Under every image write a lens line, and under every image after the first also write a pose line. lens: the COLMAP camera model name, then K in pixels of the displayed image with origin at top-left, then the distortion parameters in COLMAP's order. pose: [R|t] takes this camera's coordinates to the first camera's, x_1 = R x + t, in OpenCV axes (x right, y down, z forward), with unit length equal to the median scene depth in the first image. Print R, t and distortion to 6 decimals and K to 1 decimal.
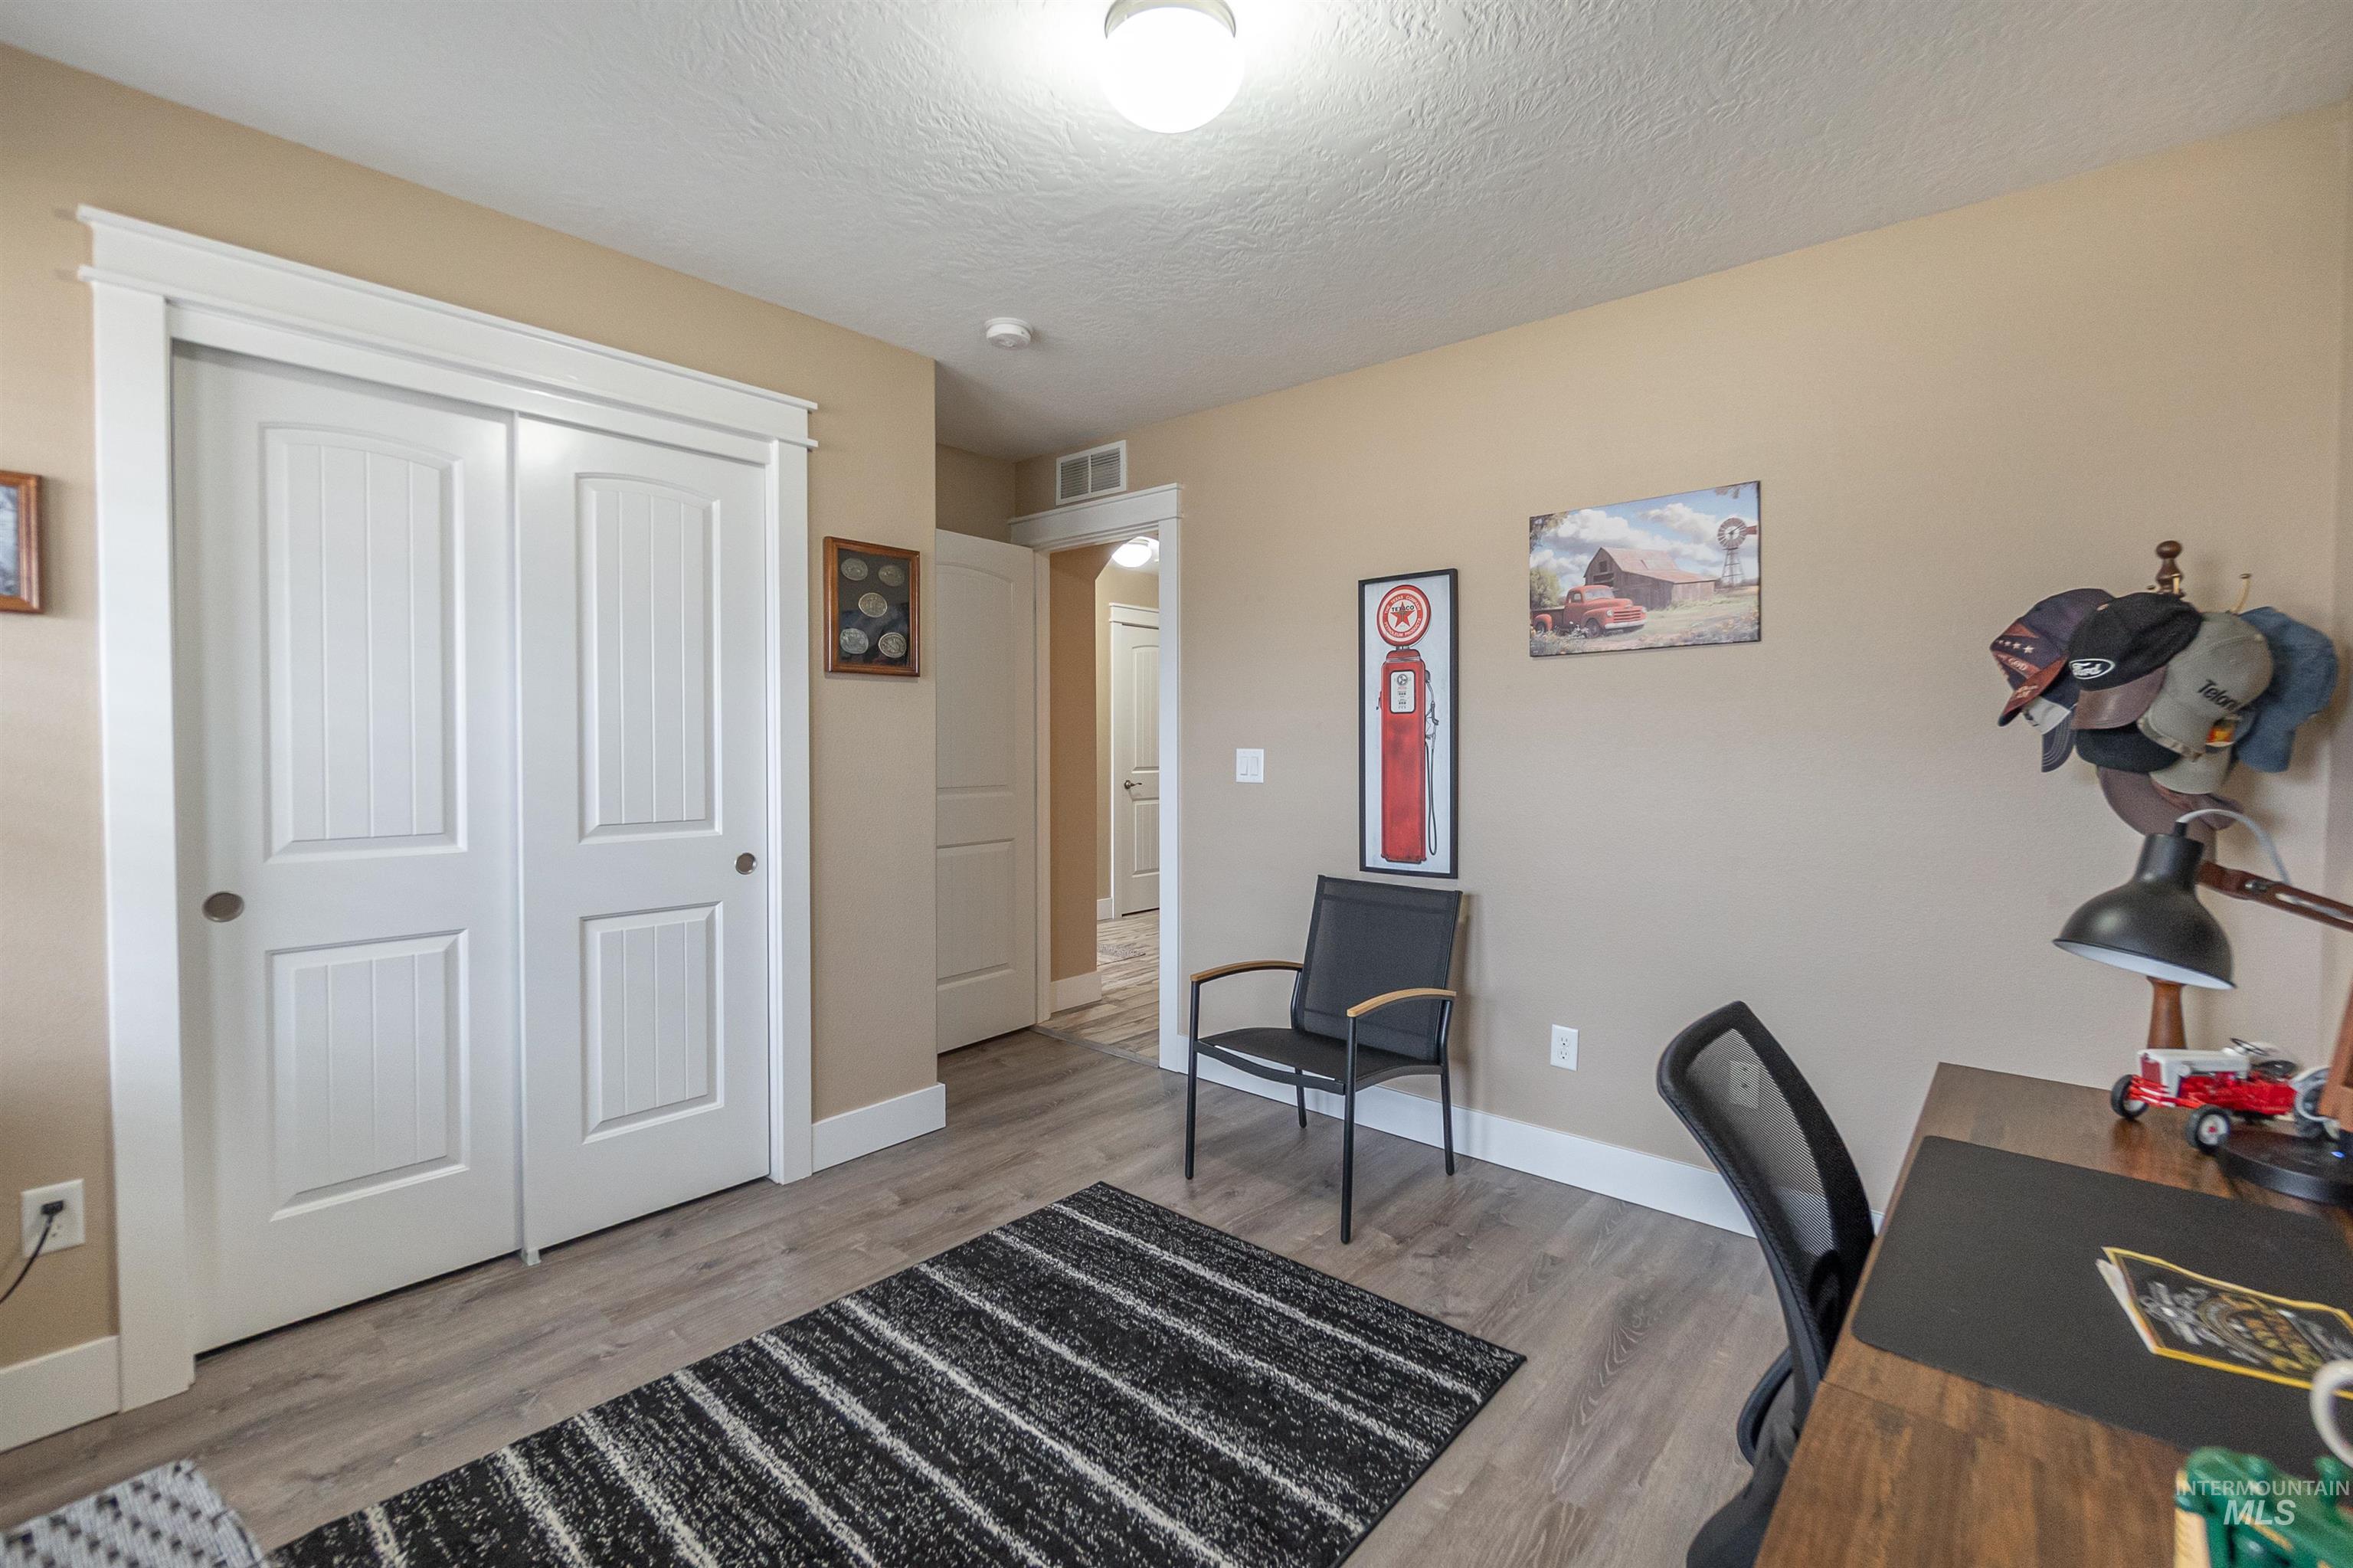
lens RADIAL K [[1024.5, 0, 1164.6], [0, 1024.5, 768.2], [0, 0, 1]] dist [-0.008175, 0.000201]
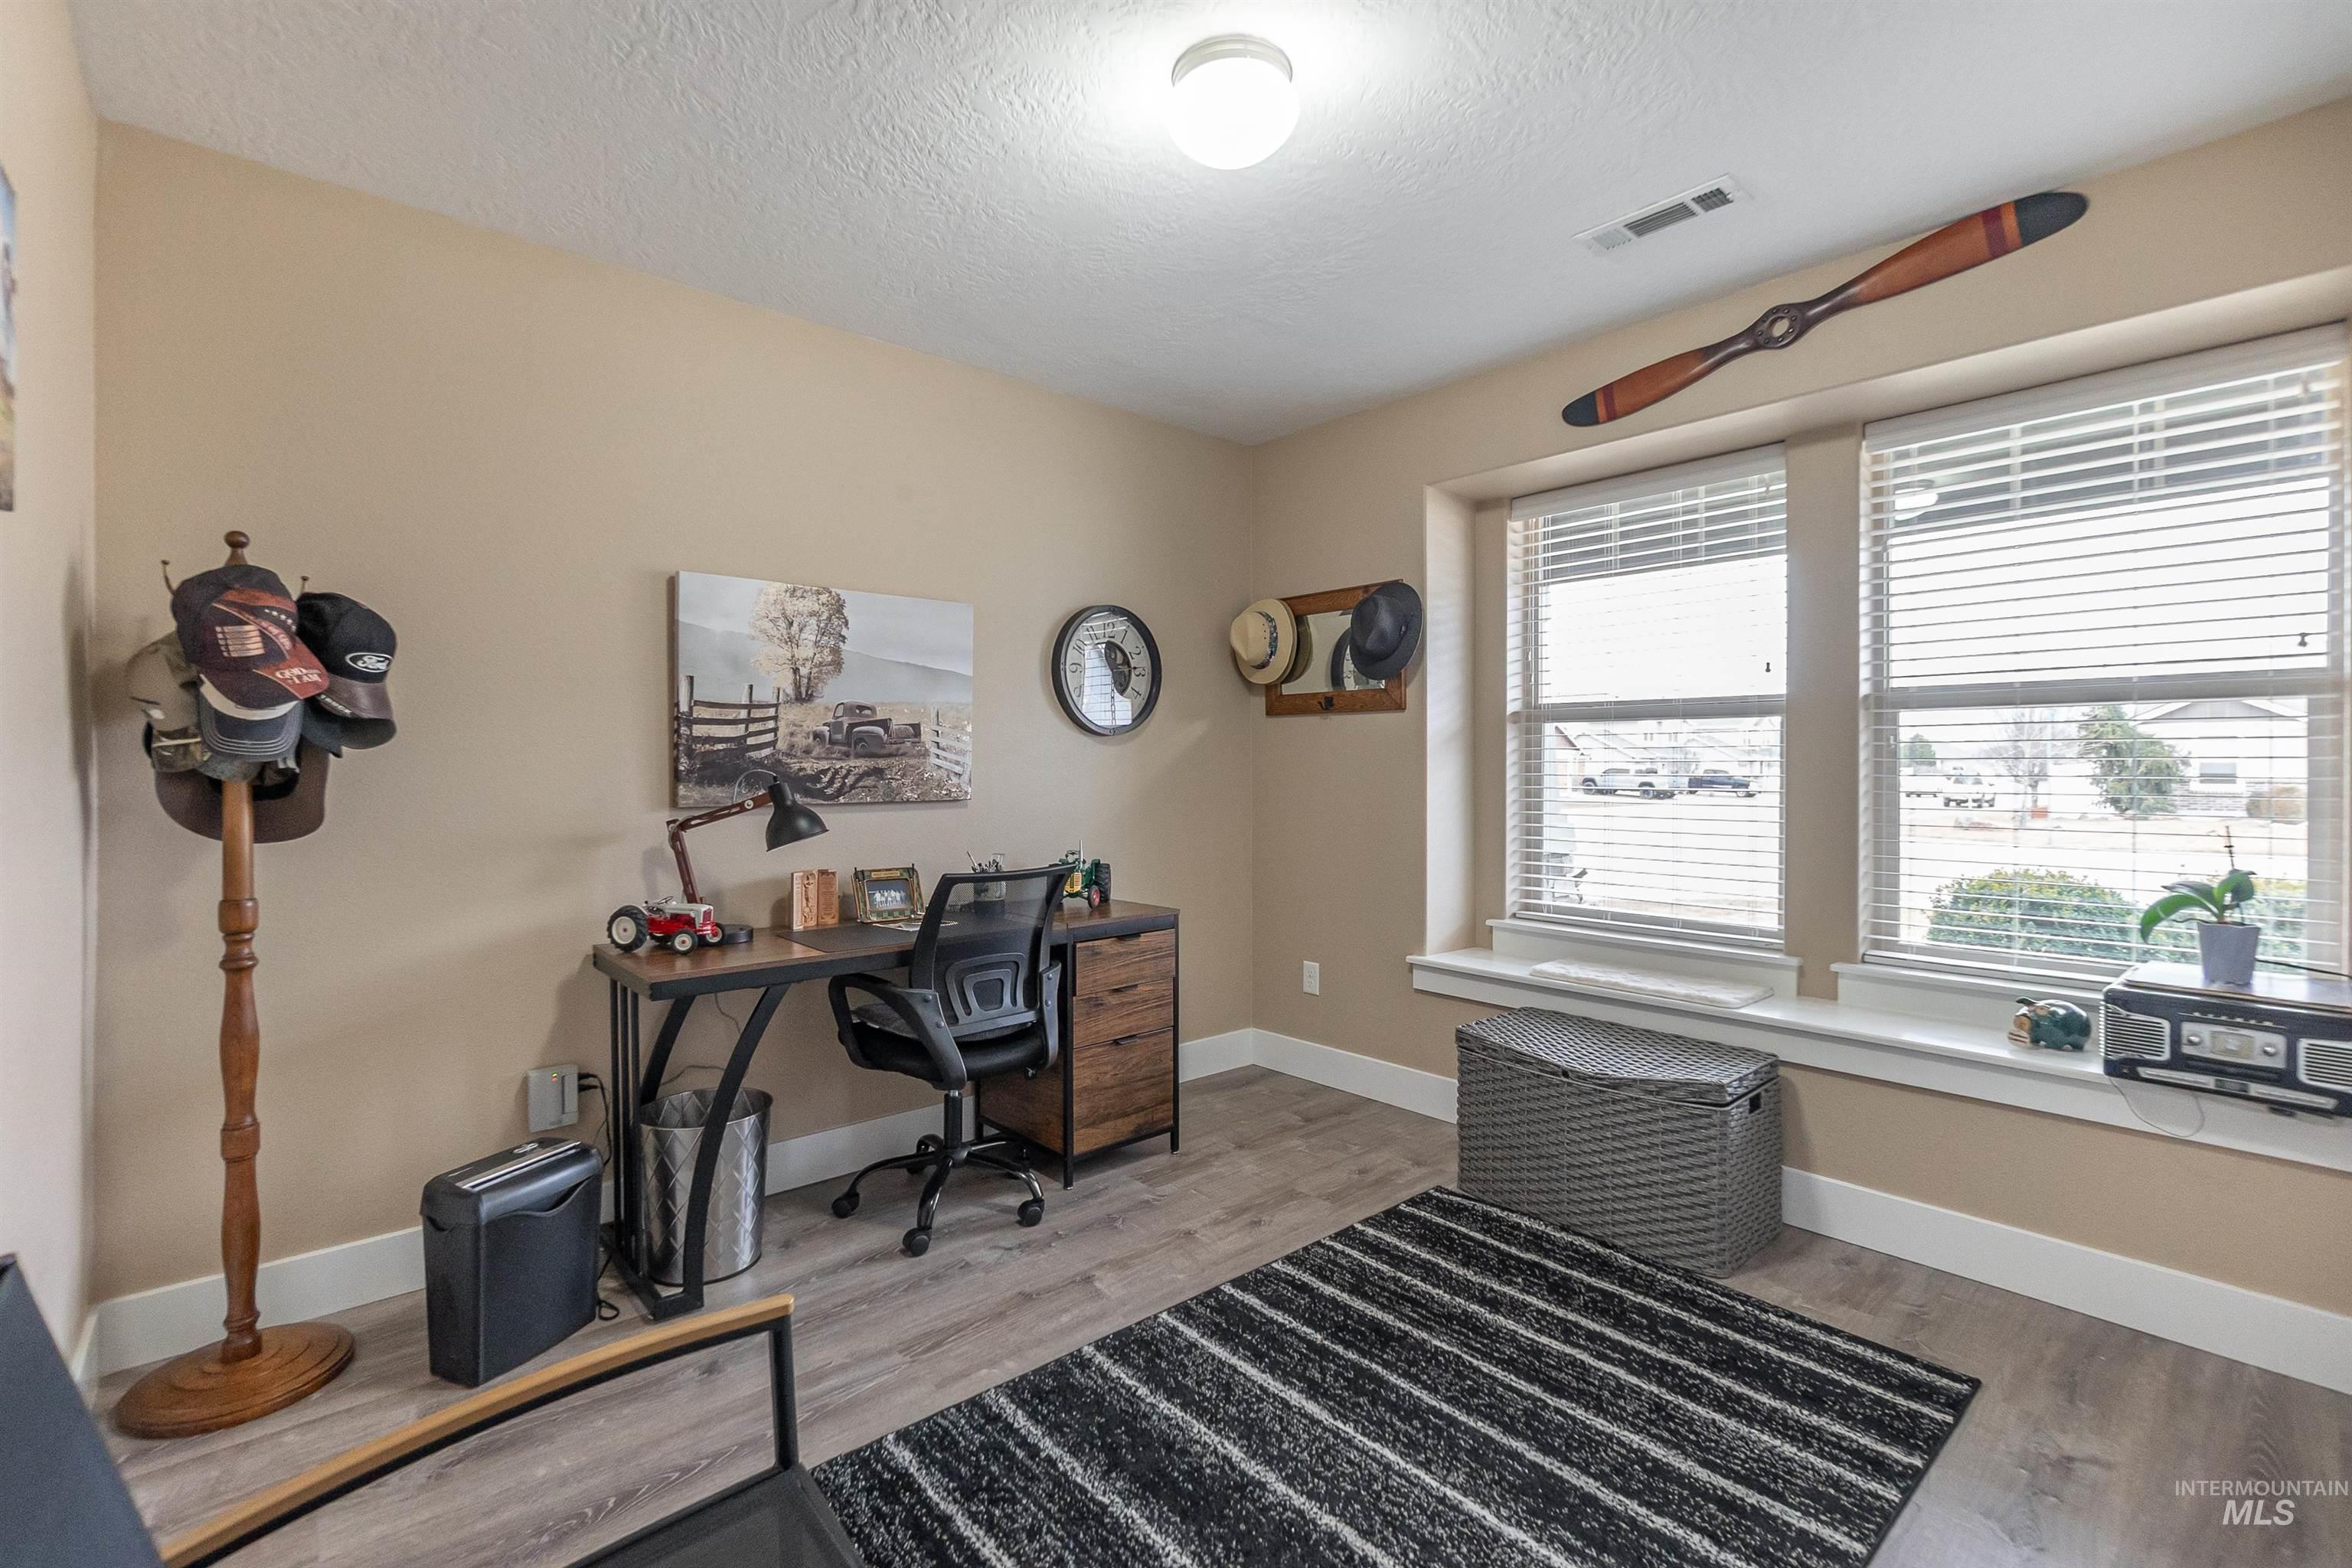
lens RADIAL K [[1024.1, 0, 1164.1], [0, 1024.1, 768.2], [0, 0, 1]] dist [-0.008175, 0.000201]
pose [[-0.991824, -0.002933, 0.127577, -0.059159], [0.000492, 0.999641, 0.026803, -0.015391], [-0.127610, 0.026647, -0.991466, 1.961157]]
